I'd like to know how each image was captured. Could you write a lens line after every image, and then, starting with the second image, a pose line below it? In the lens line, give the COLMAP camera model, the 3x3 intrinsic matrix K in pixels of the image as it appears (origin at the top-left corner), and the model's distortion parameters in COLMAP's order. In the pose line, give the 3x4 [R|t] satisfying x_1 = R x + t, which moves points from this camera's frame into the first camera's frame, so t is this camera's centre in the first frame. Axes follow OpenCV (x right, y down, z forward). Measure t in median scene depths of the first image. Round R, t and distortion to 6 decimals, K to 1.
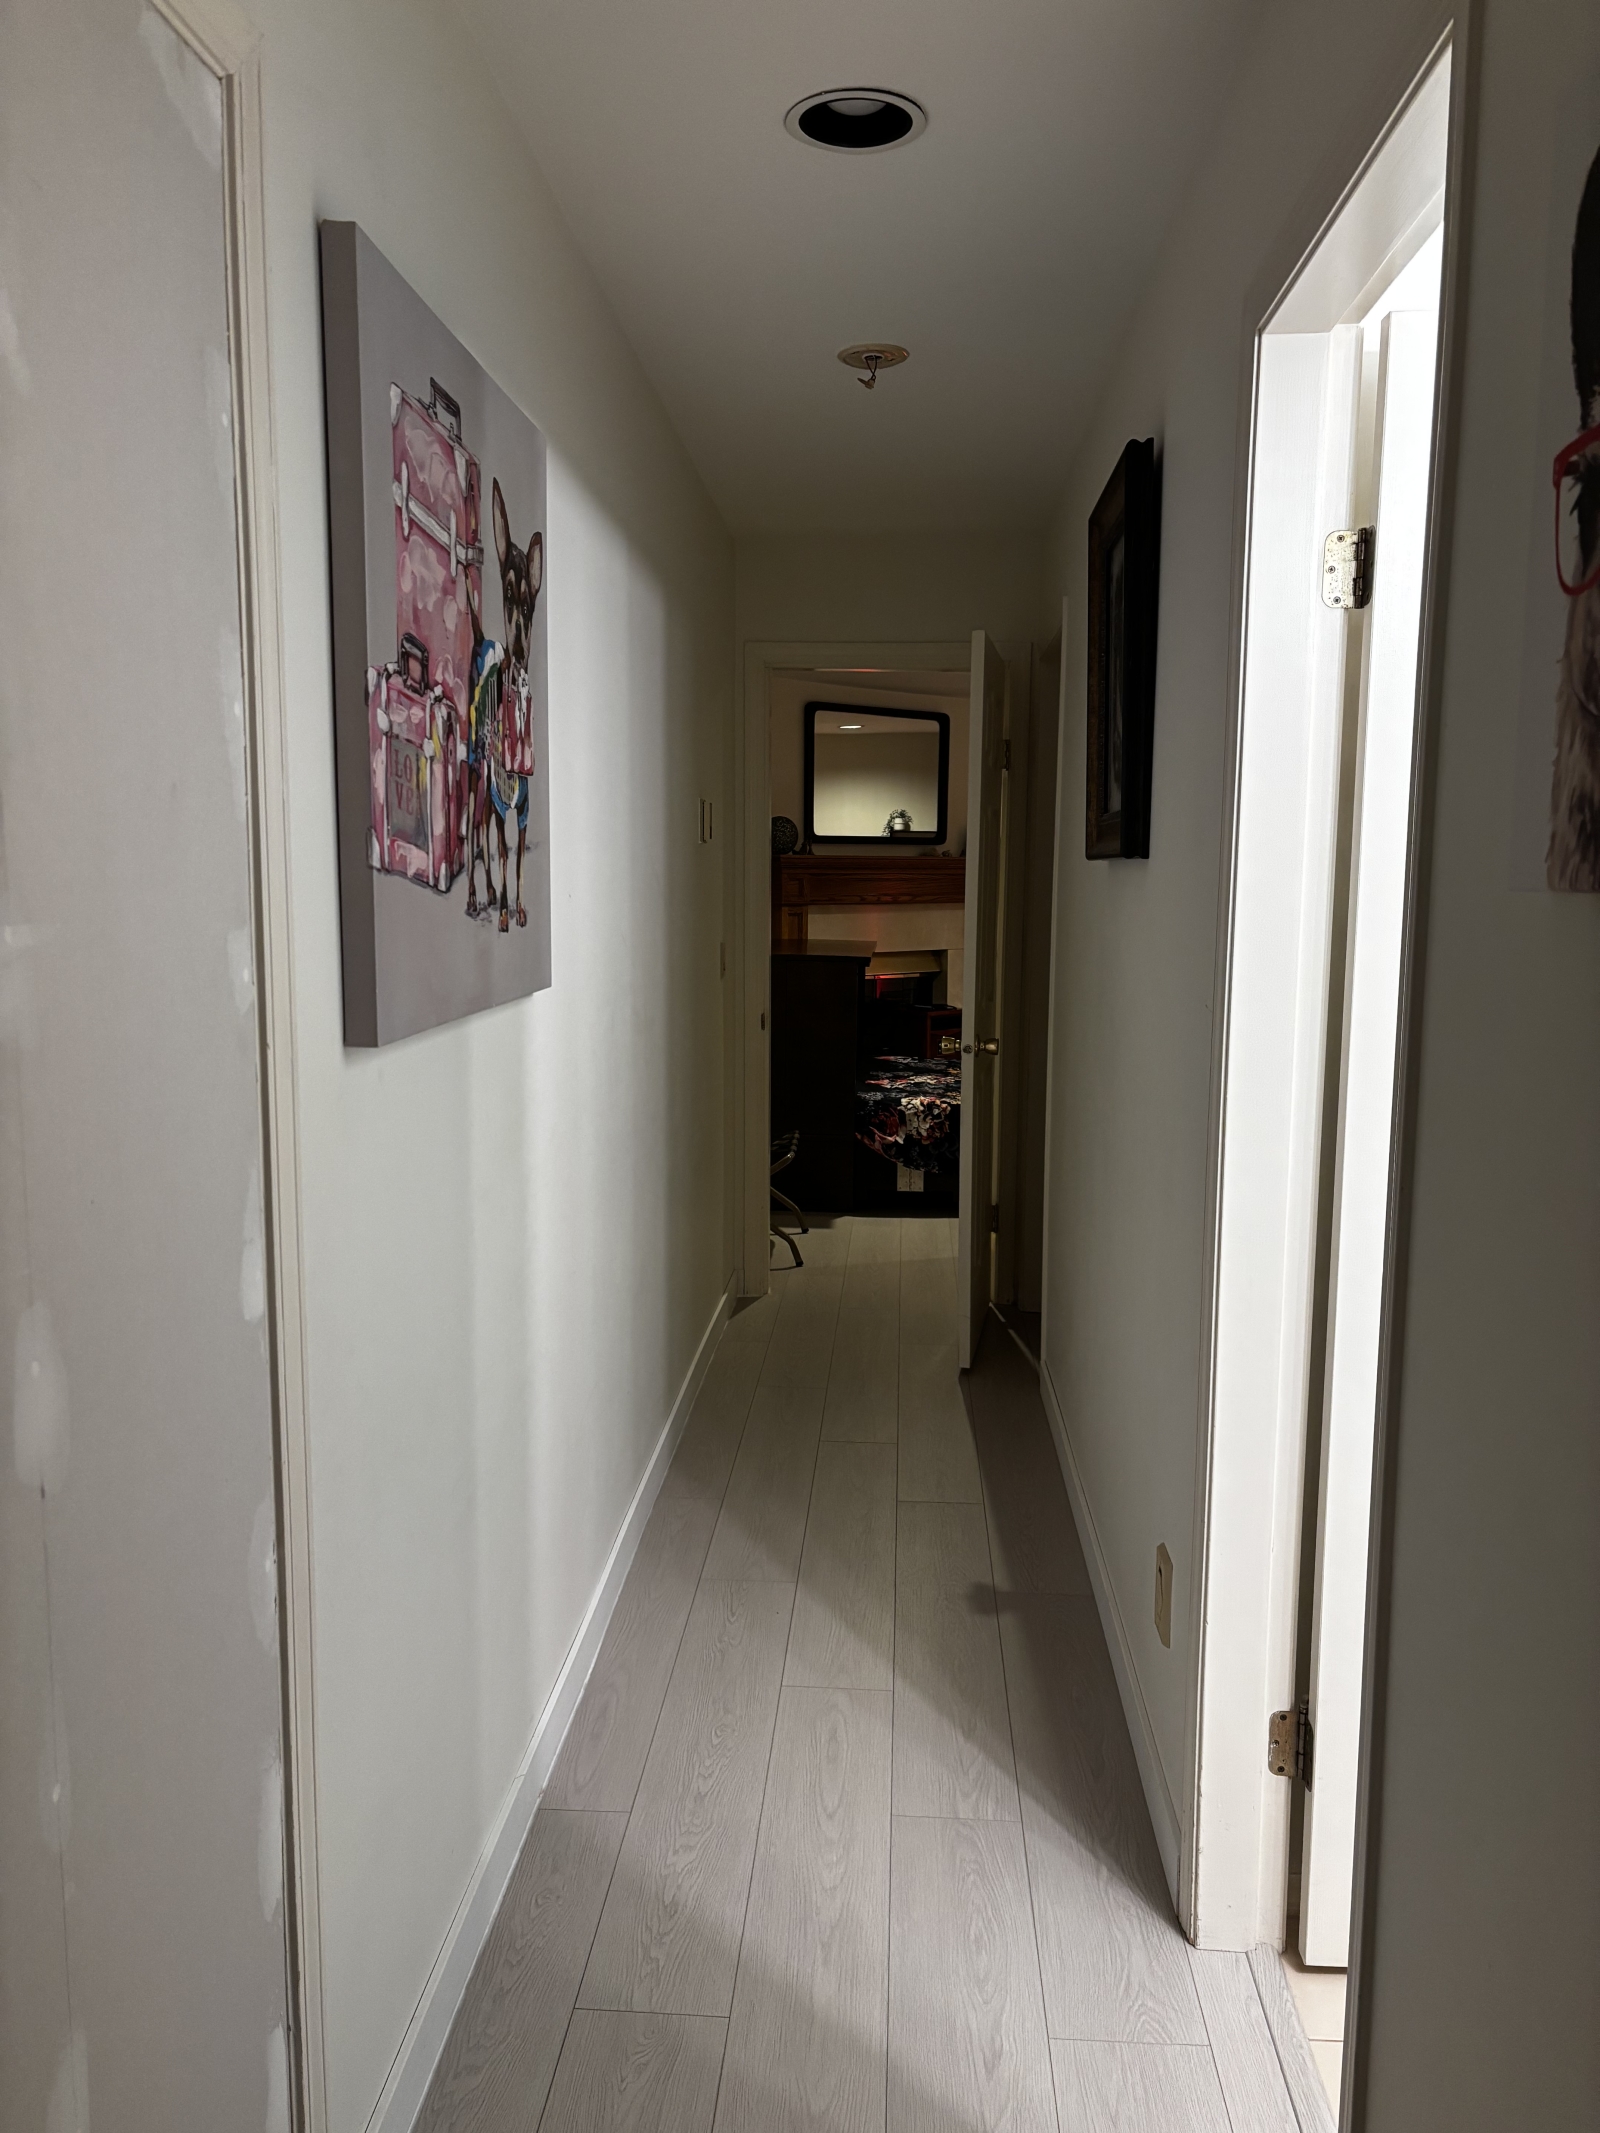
lens RADIAL K [[1617.0, 0, 799.5], [0, 1617.0, 1067.8], [0, 0, 1]] dist [0.000645, 0.000029]
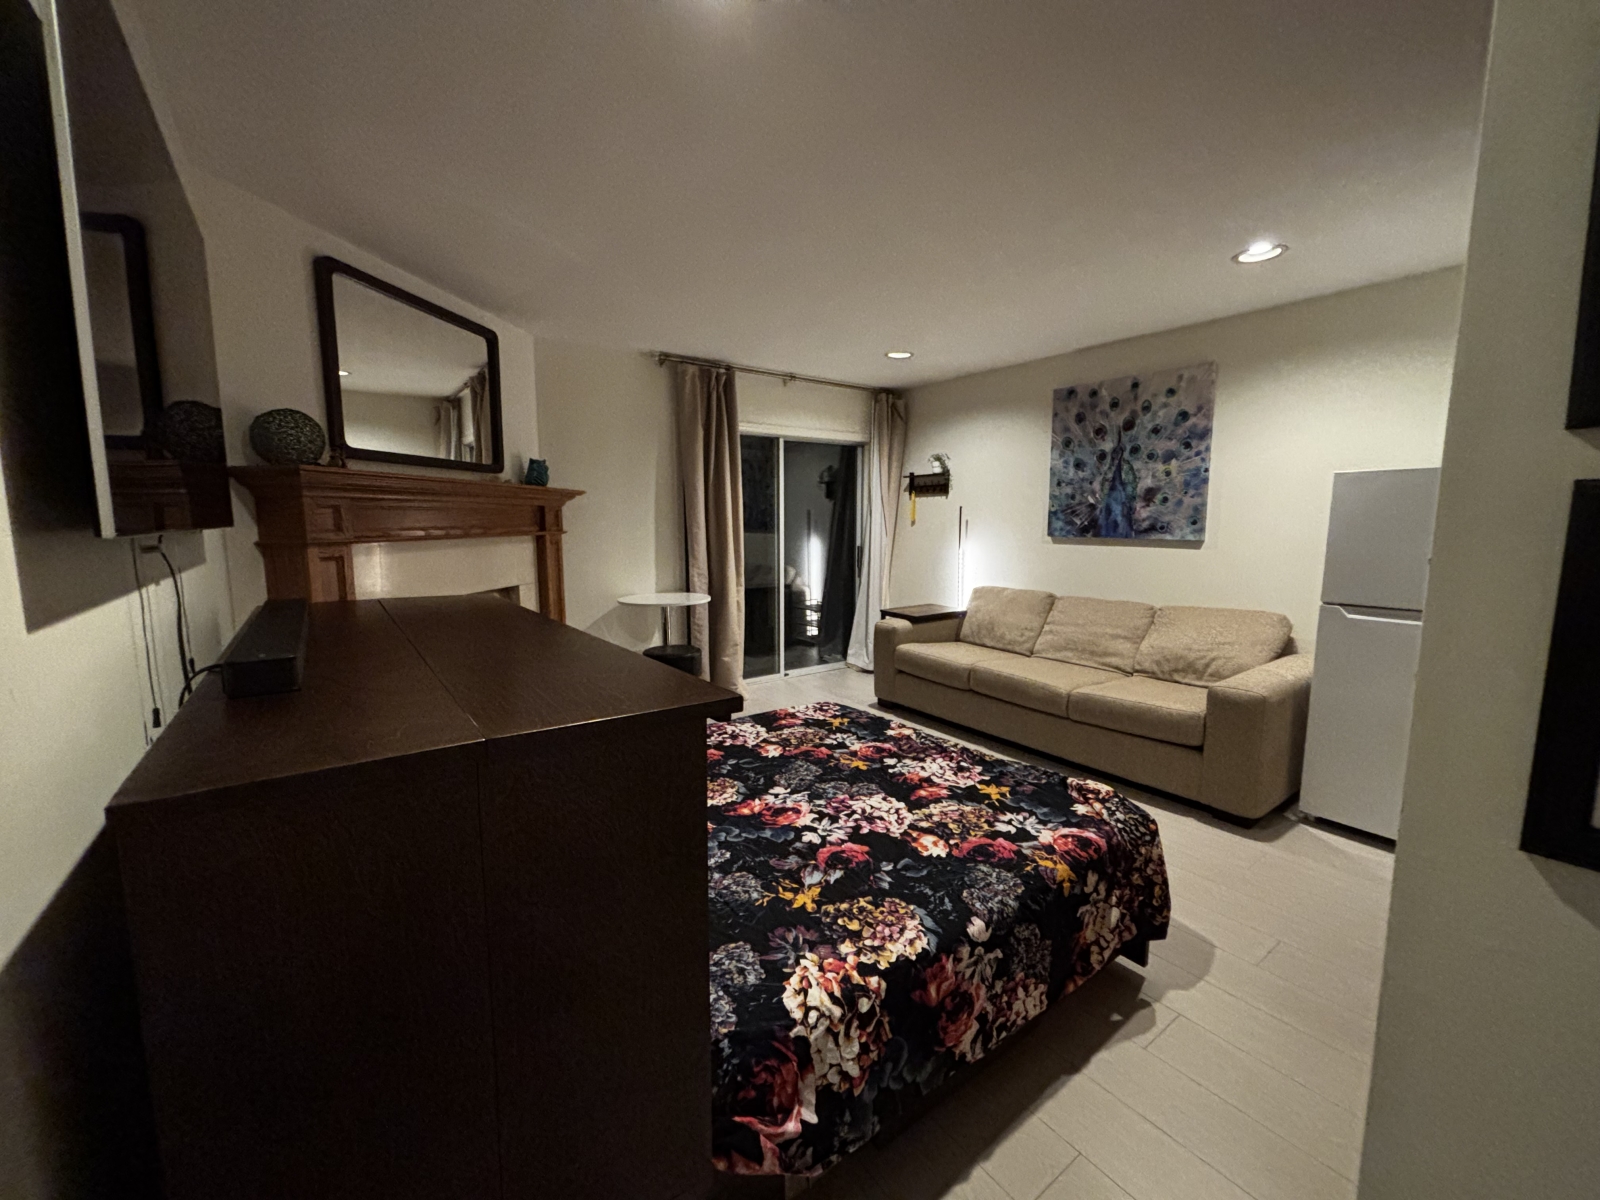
lens RADIAL K [[644.1, 0, 797.8], [0, 644.1, 596.2], [0, 0, 1]] dist [0.001752, -0.000081]
pose [[0.763826, -0.078514, 0.640629, -0.027816], [0.076351, 0.996596, 0.031106, -0.072037], [-0.640890, 0.025153, 0.767220, 0.667143]]
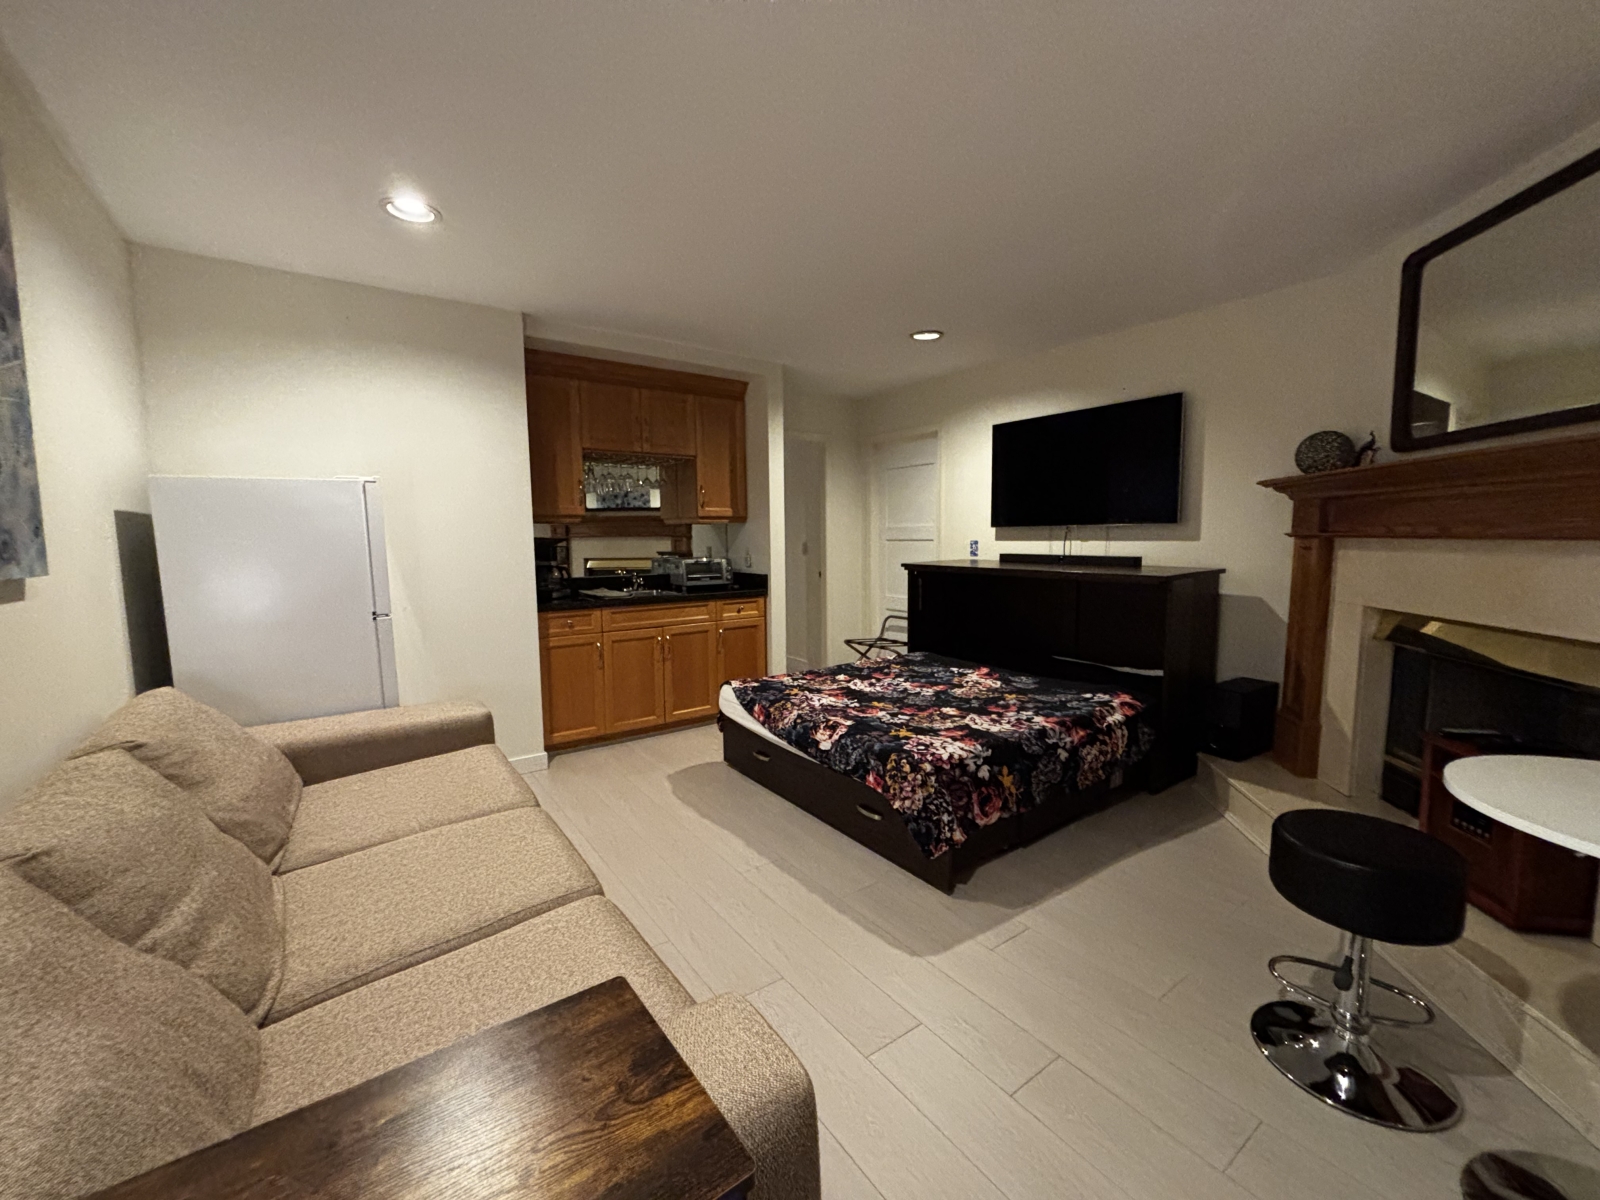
lens RADIAL K [[644.1, 0, 807.5], [0, 644.1, 603.6], [0, 0, 1]] dist [0.001752, -0.000081]
pose [[-0.766718, 0.073031, -0.637817, 0.413218], [-0.069300, 0.978288, 0.195320, -0.114025], [0.638233, 0.193955, -0.745010, 1.090050]]
